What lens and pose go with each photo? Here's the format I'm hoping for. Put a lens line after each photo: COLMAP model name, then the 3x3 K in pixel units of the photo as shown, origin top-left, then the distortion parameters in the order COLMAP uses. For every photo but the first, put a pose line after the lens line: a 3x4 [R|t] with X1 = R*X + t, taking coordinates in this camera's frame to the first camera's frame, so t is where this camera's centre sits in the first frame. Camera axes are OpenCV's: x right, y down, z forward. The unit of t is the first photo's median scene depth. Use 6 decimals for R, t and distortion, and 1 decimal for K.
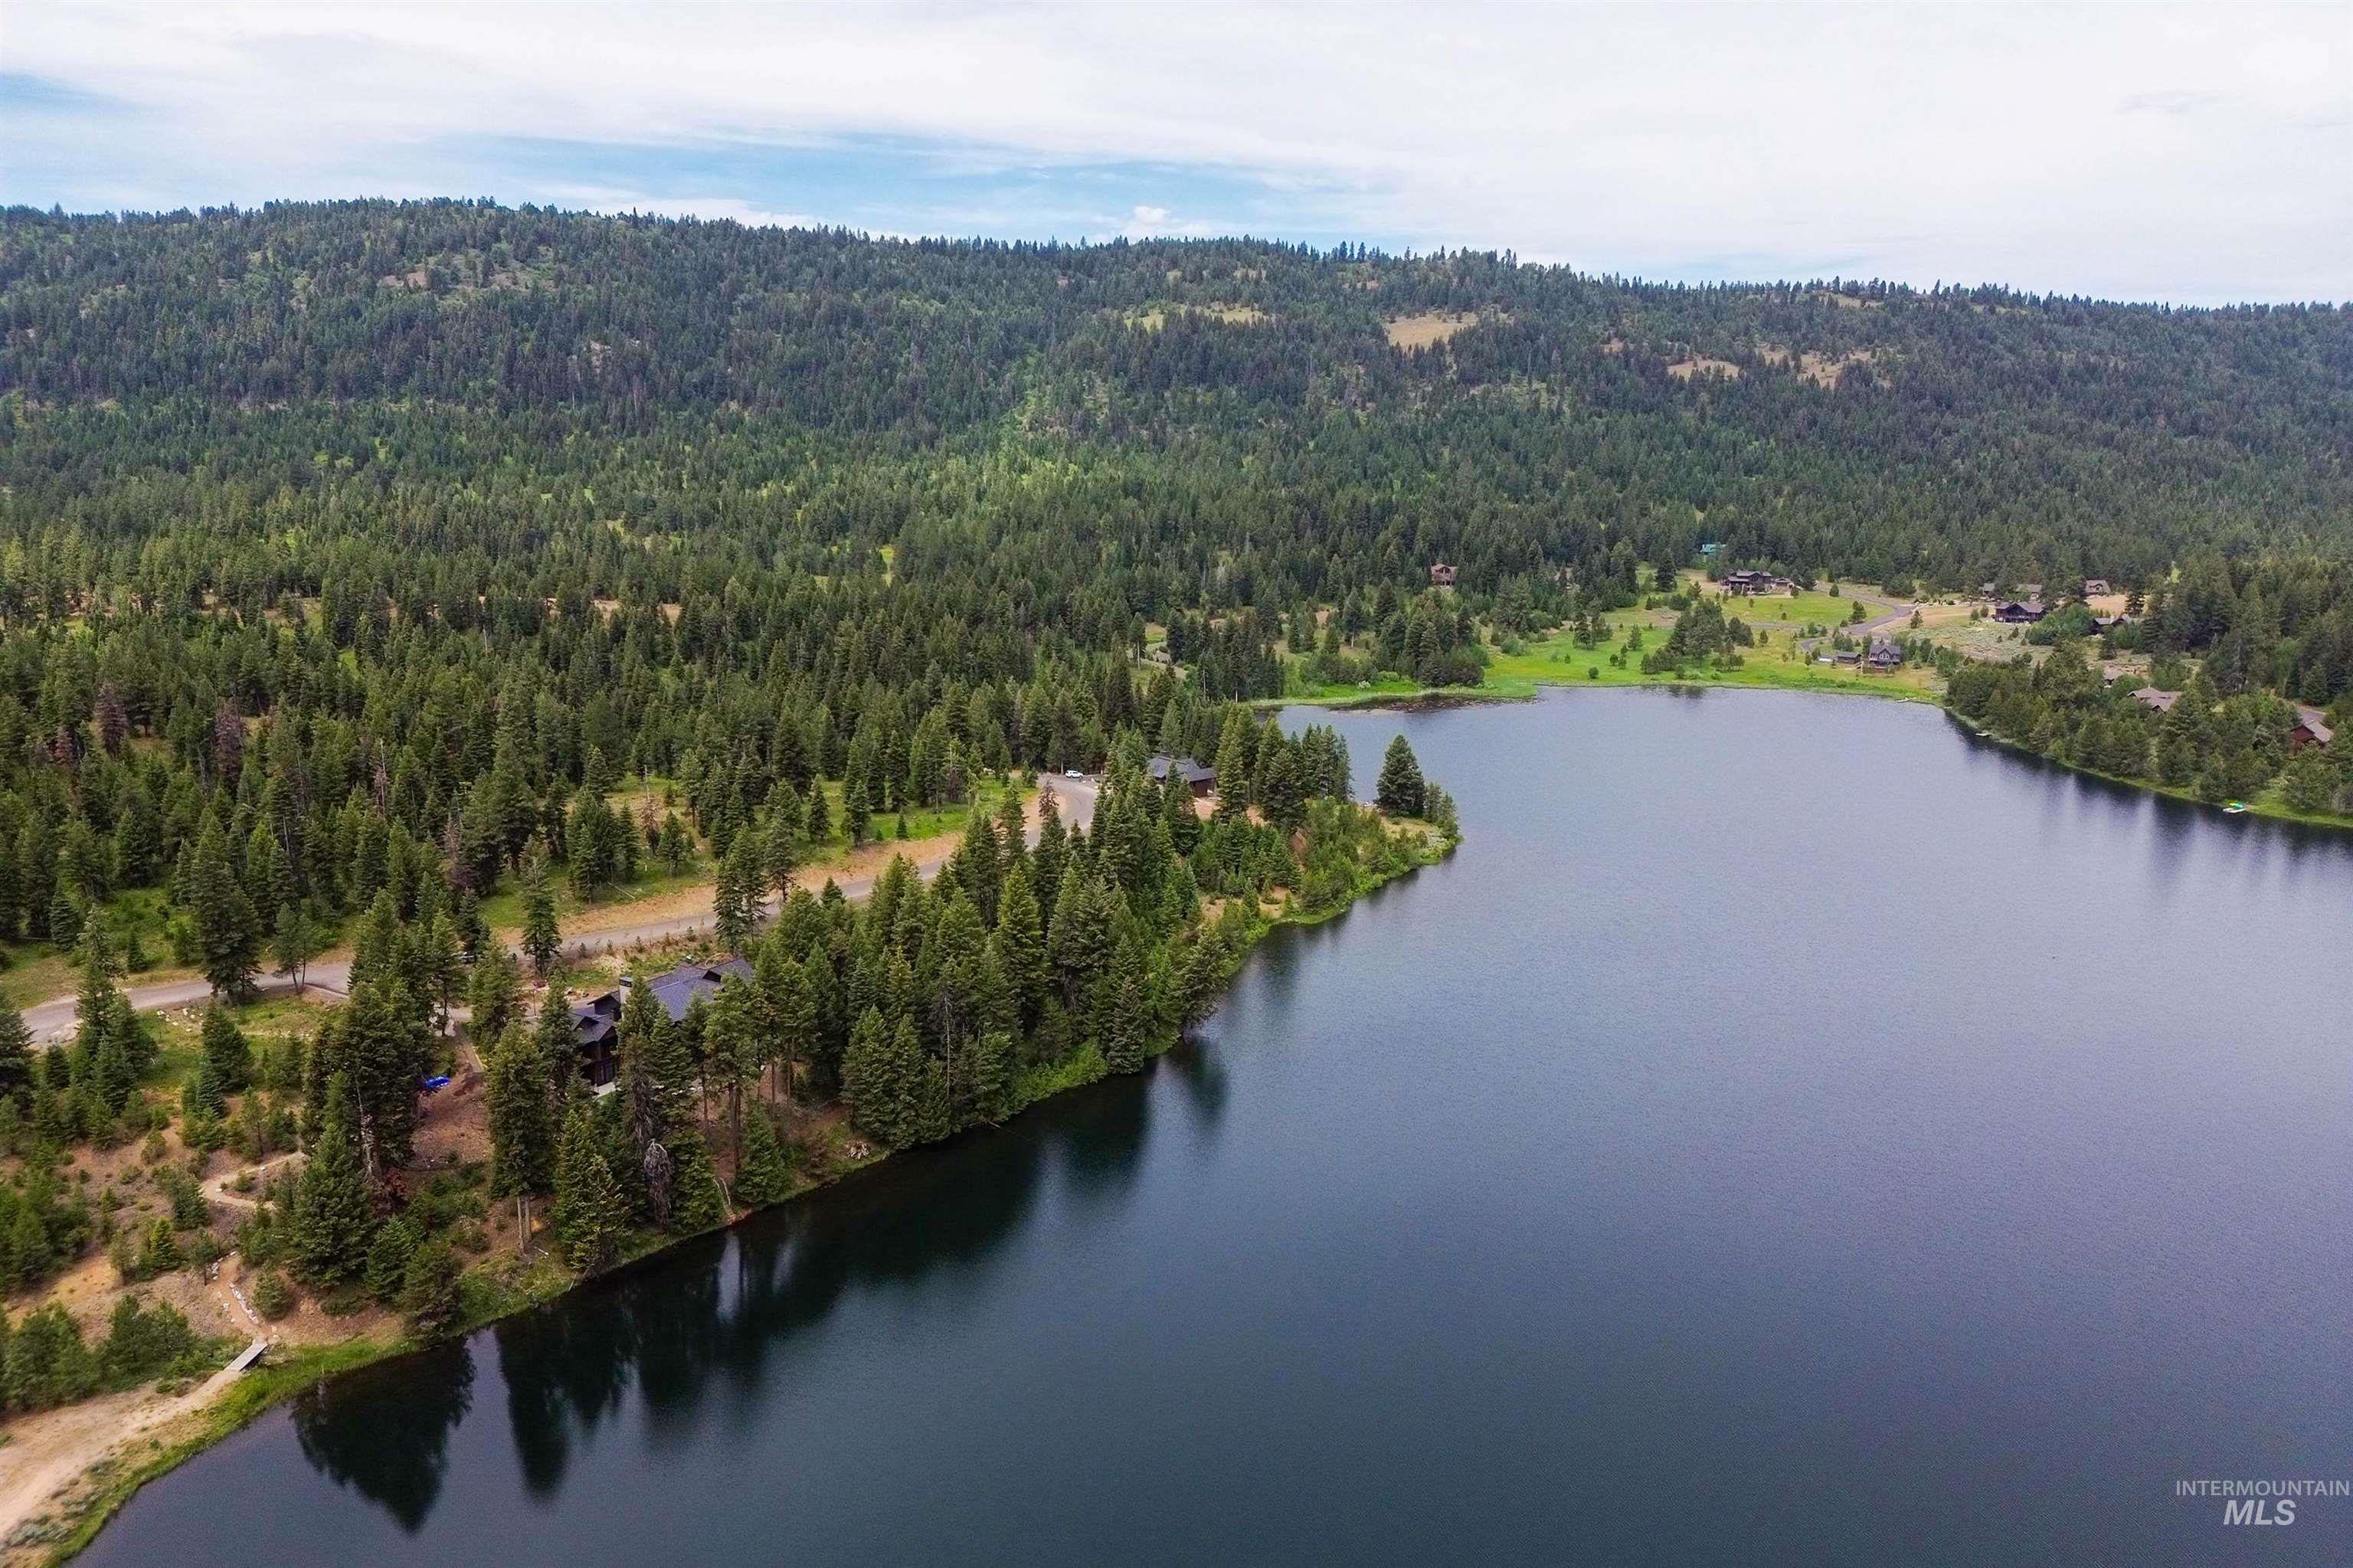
lens RADIAL K [[1712.1, 0, 1176.6], [0, 1712.1, 790.0], [0, 0, 1]] dist [0.085887, -0.089785]
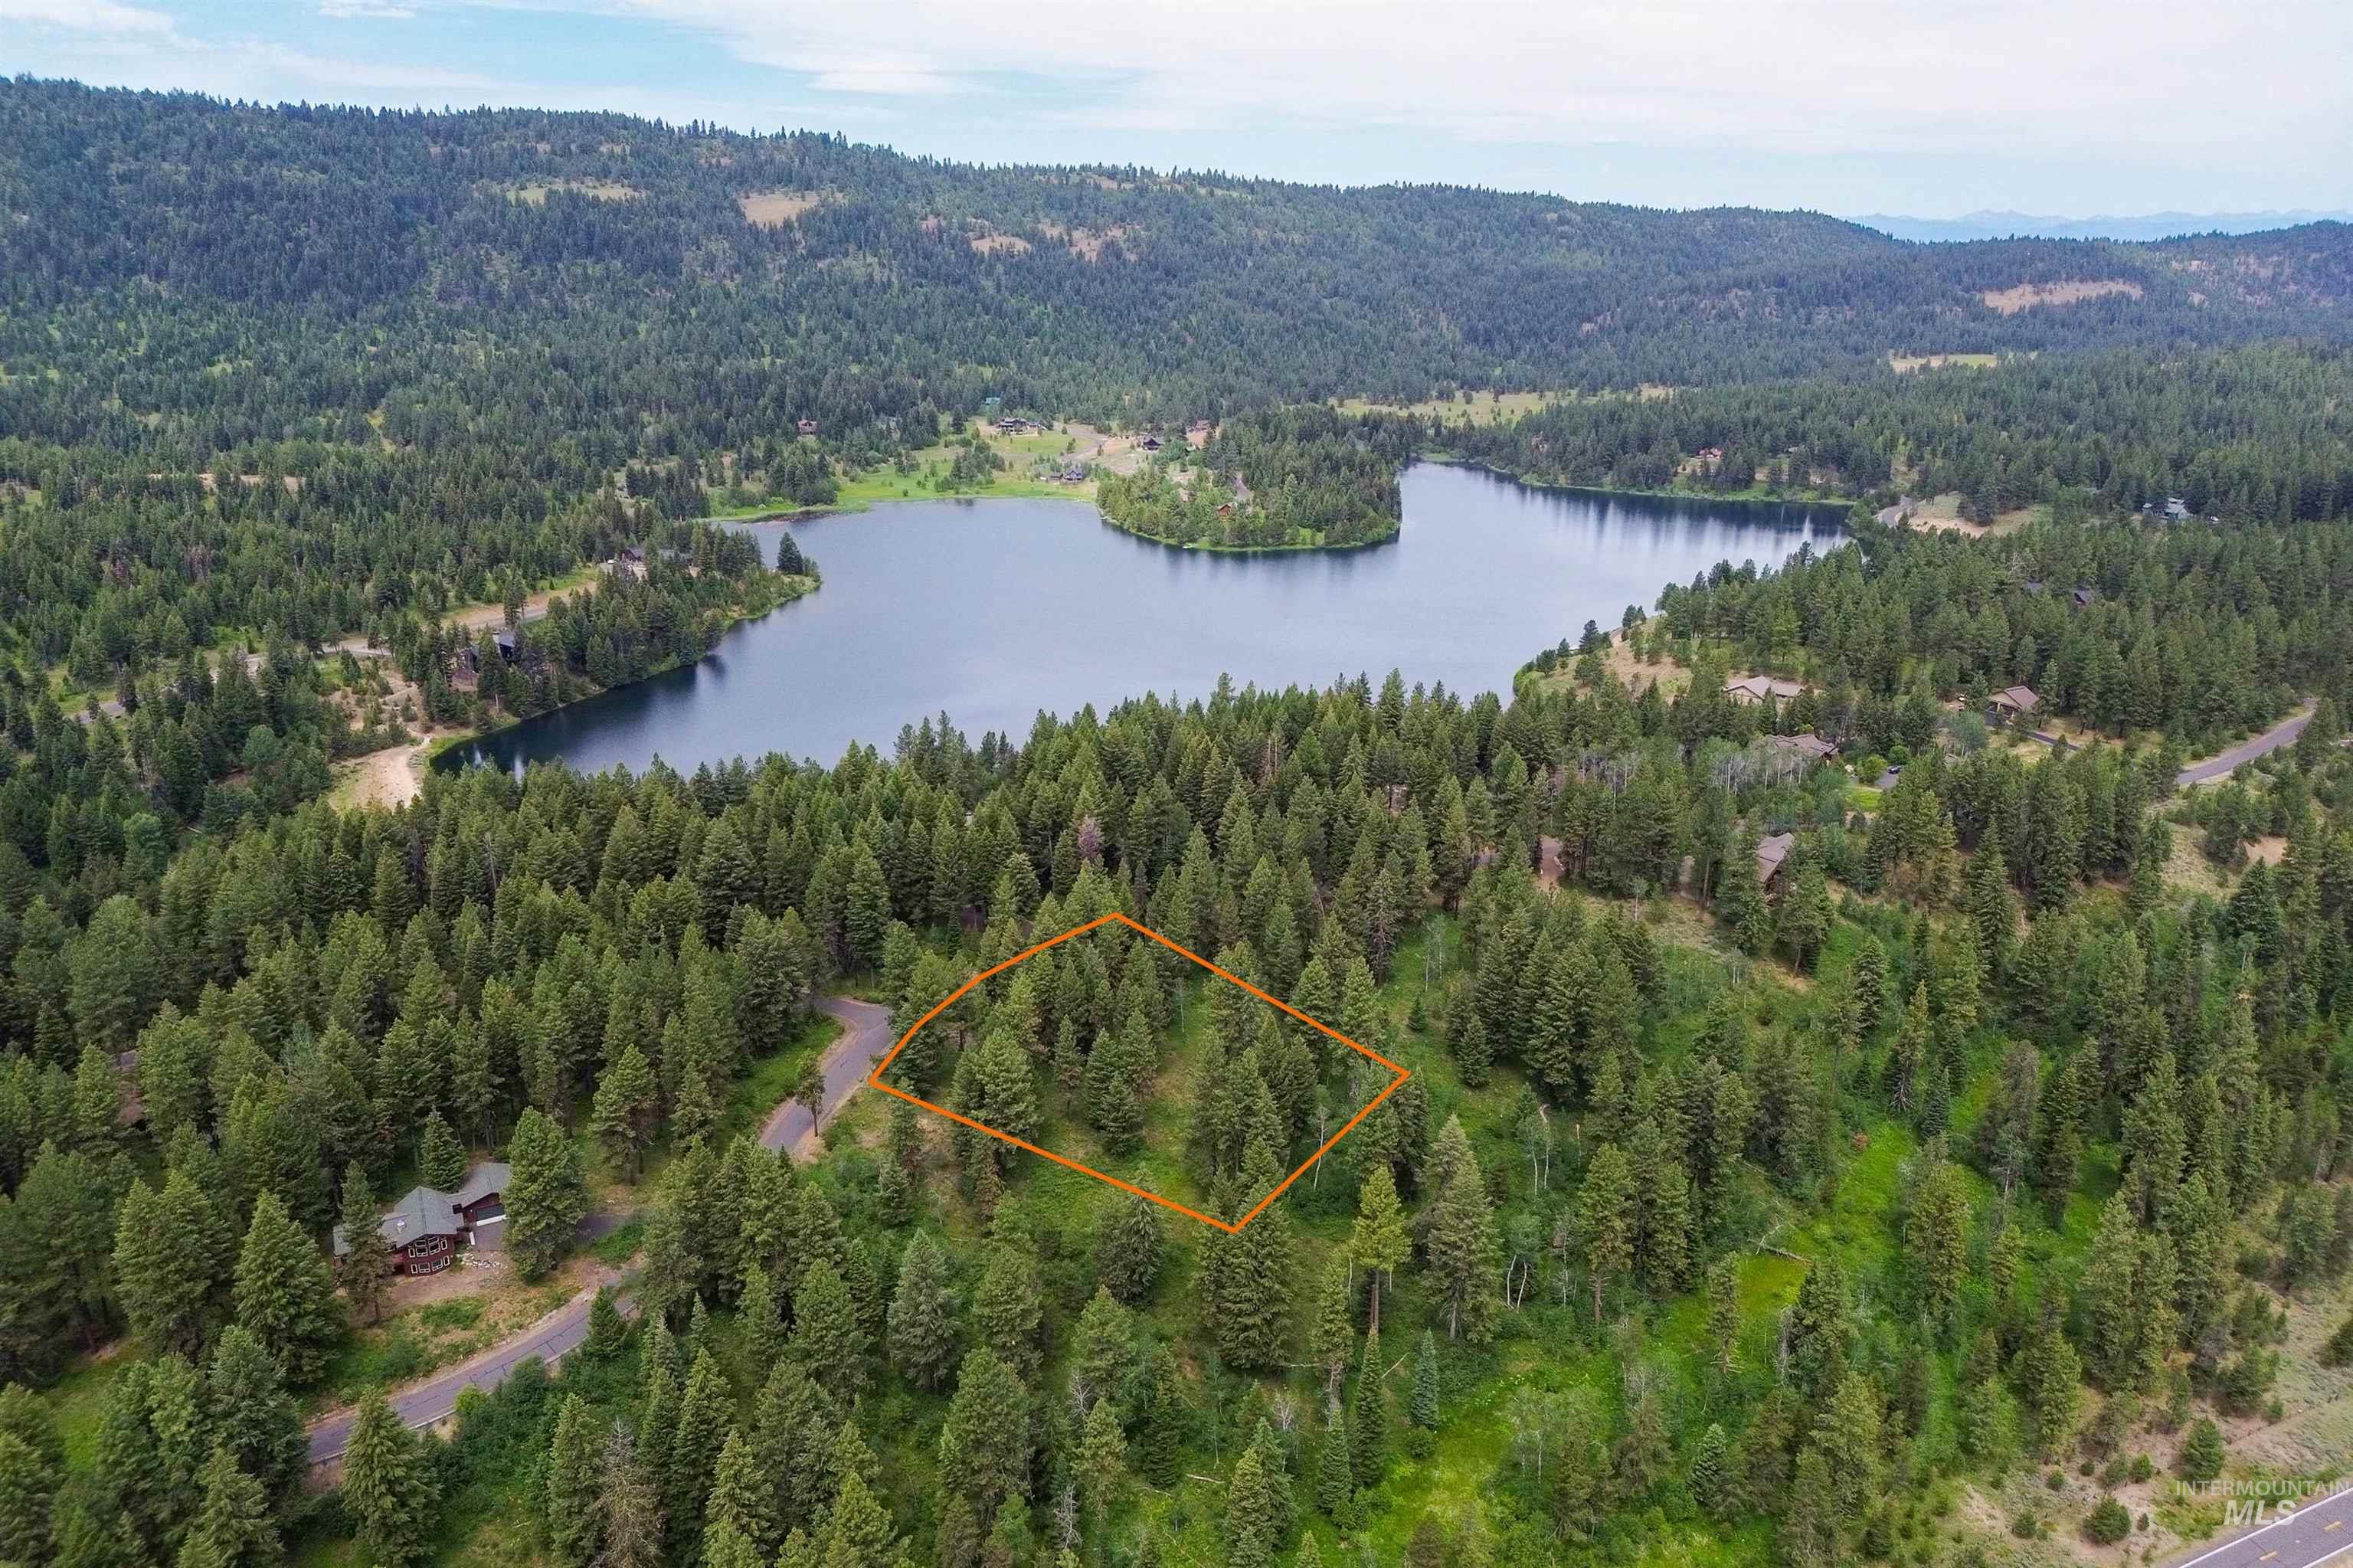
lens RADIAL K [[1712.1, 0, 1176.6], [0, 1712.1, 790.0], [0, 0, 1]] dist [0.085887, -0.089785]
pose [[0.938833, -0.108262, 0.326914, -0.042515], [0.073302, 0.990368, 0.117465, 0.020838], [-0.336482, -0.086317, 0.937726, -0.343871]]
